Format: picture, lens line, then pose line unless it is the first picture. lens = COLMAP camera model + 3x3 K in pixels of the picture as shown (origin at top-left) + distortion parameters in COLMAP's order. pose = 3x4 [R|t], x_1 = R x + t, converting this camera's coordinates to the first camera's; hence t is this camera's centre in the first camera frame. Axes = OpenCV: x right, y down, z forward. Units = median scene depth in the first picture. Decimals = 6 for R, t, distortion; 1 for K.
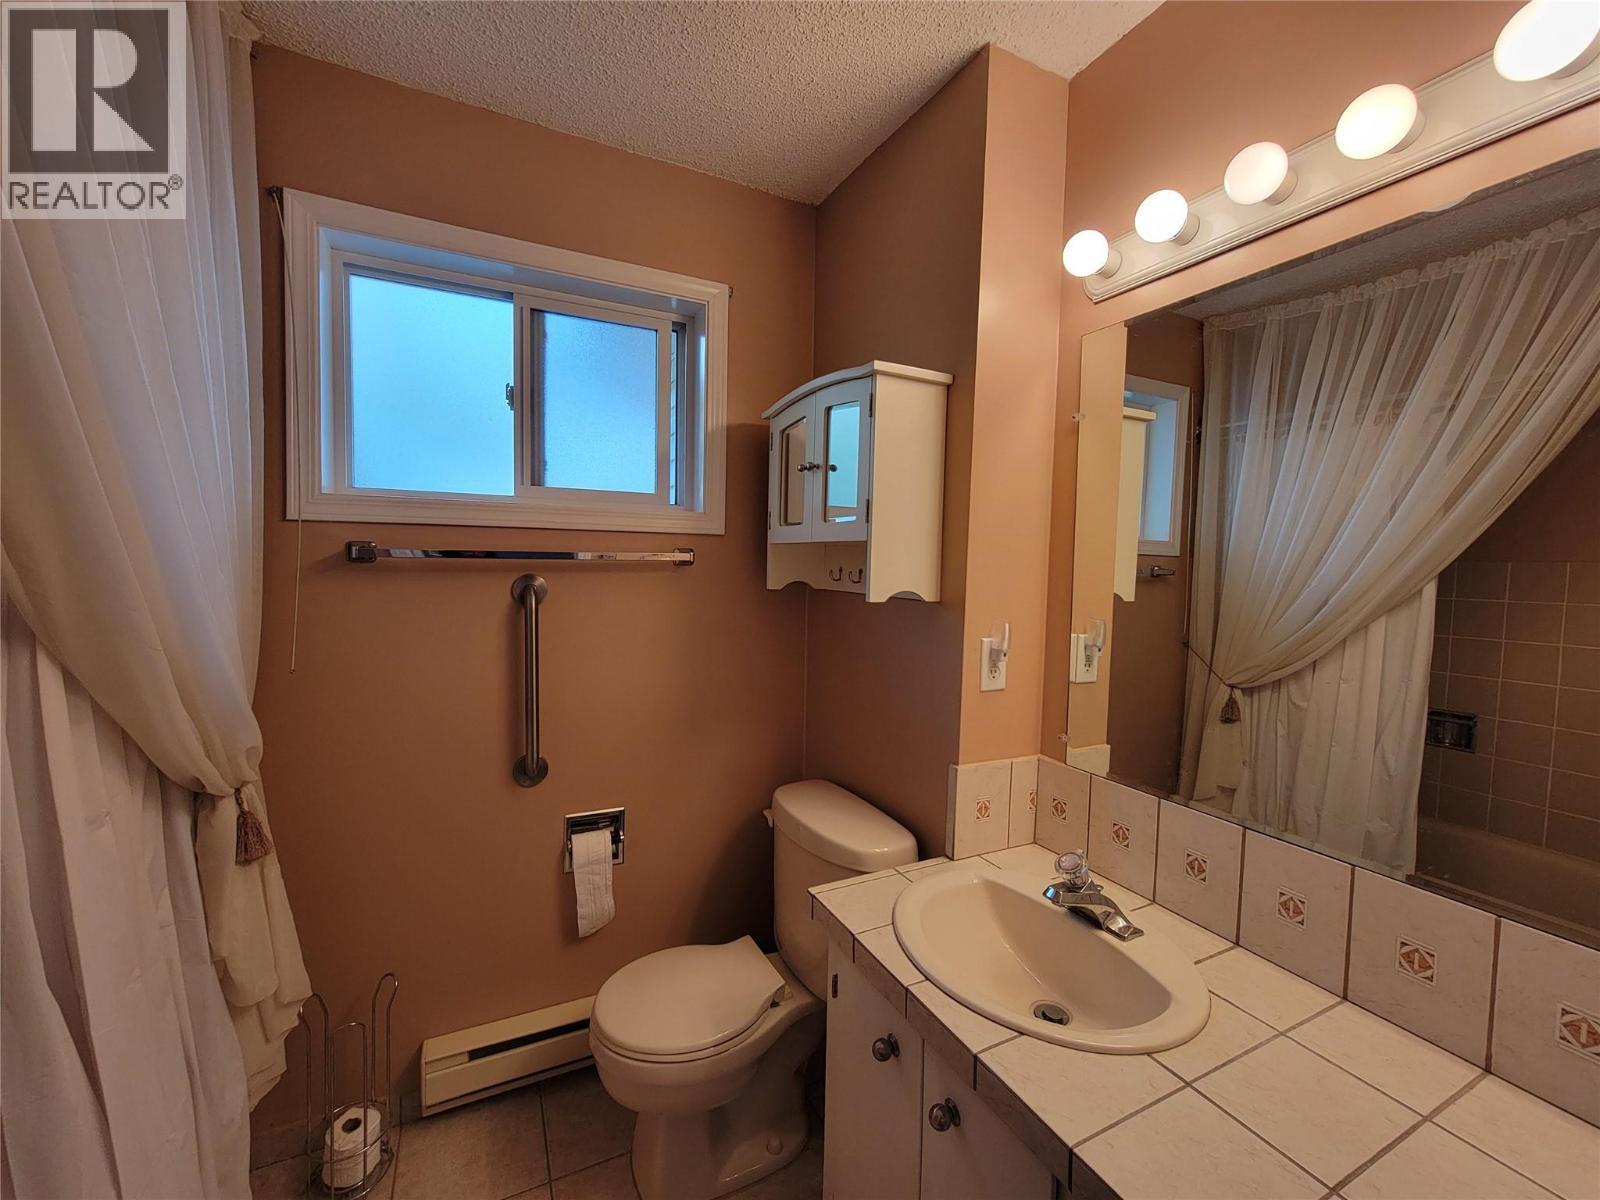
lens RADIAL K [[653.3, 0, 805.1], [0, 653.3, 596.3], [0, 0, 1]] dist [0.001049, 0.000047]
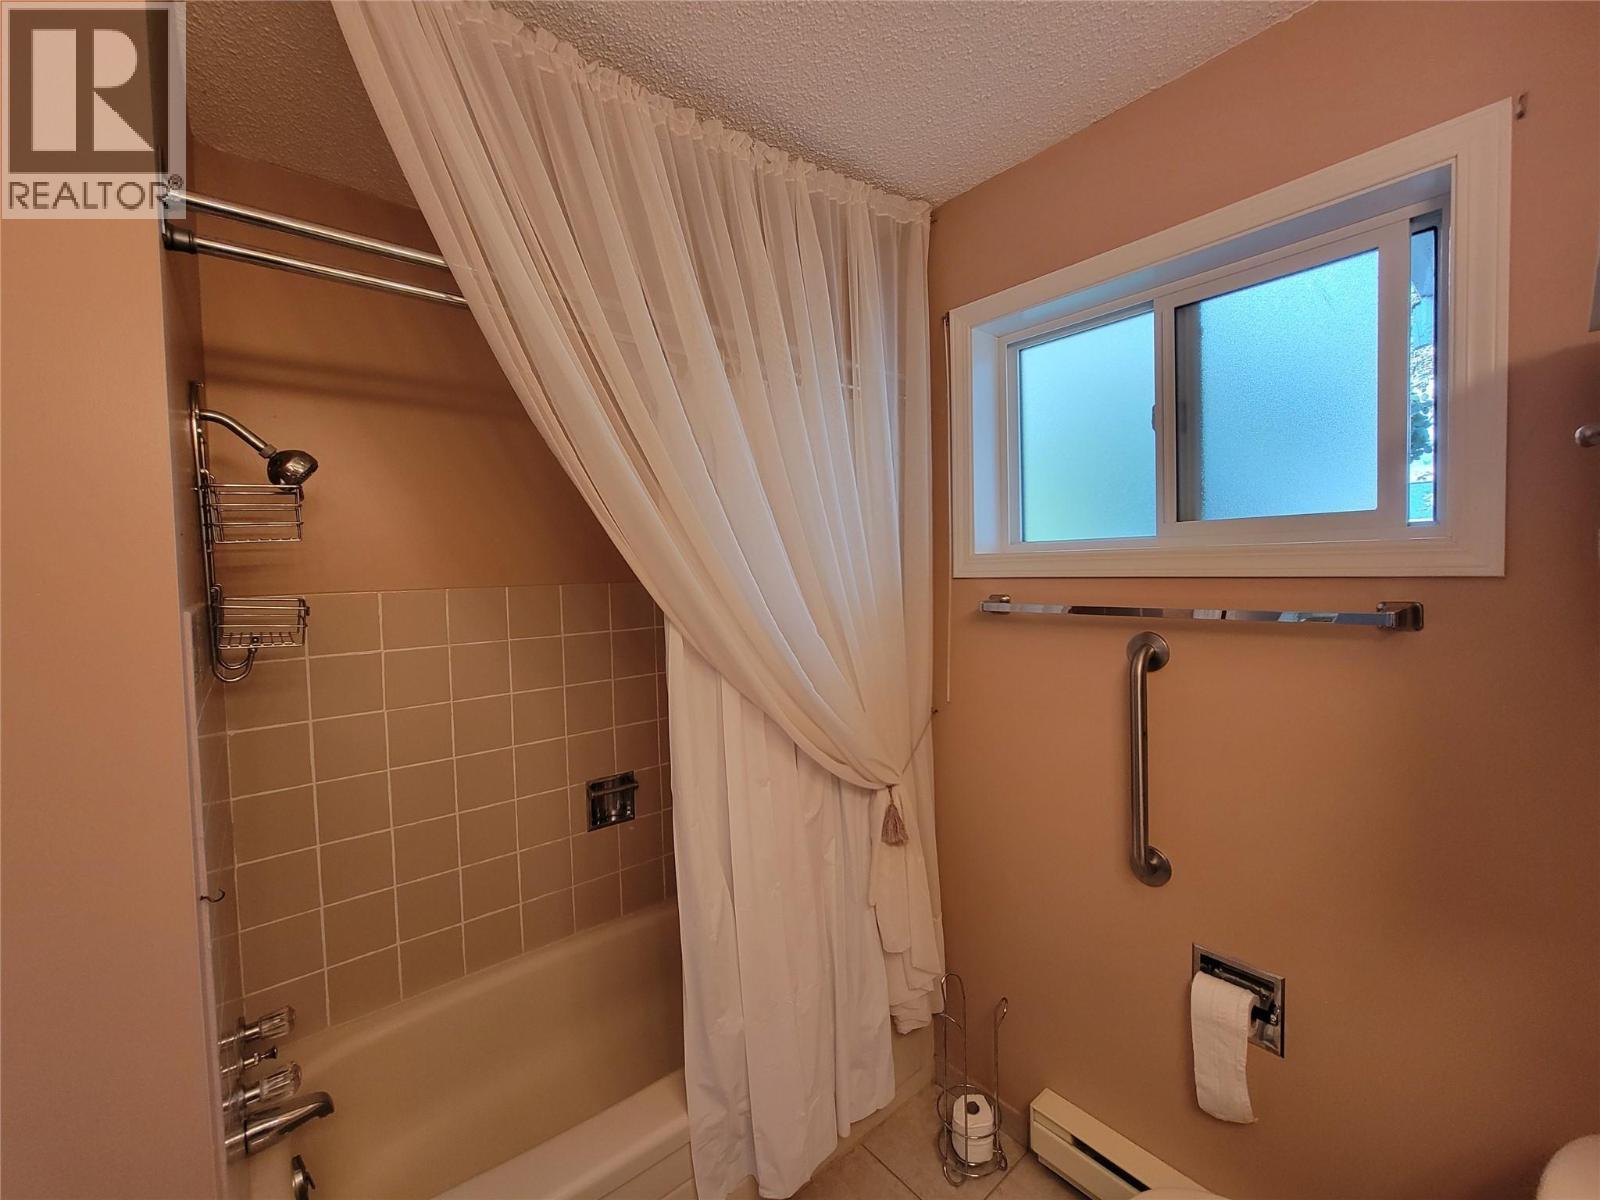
lens RADIAL K [[653.3, 0, 806.0], [0, 653.3, 598.5], [0, 0, 1]] dist [0.001049, 0.000047]
pose [[0.241941, 0.019554, -0.970094, 0.287010], [-0.027623, 0.999530, 0.013258, -0.075702], [0.969898, 0.023589, 0.242367, 0.374955]]
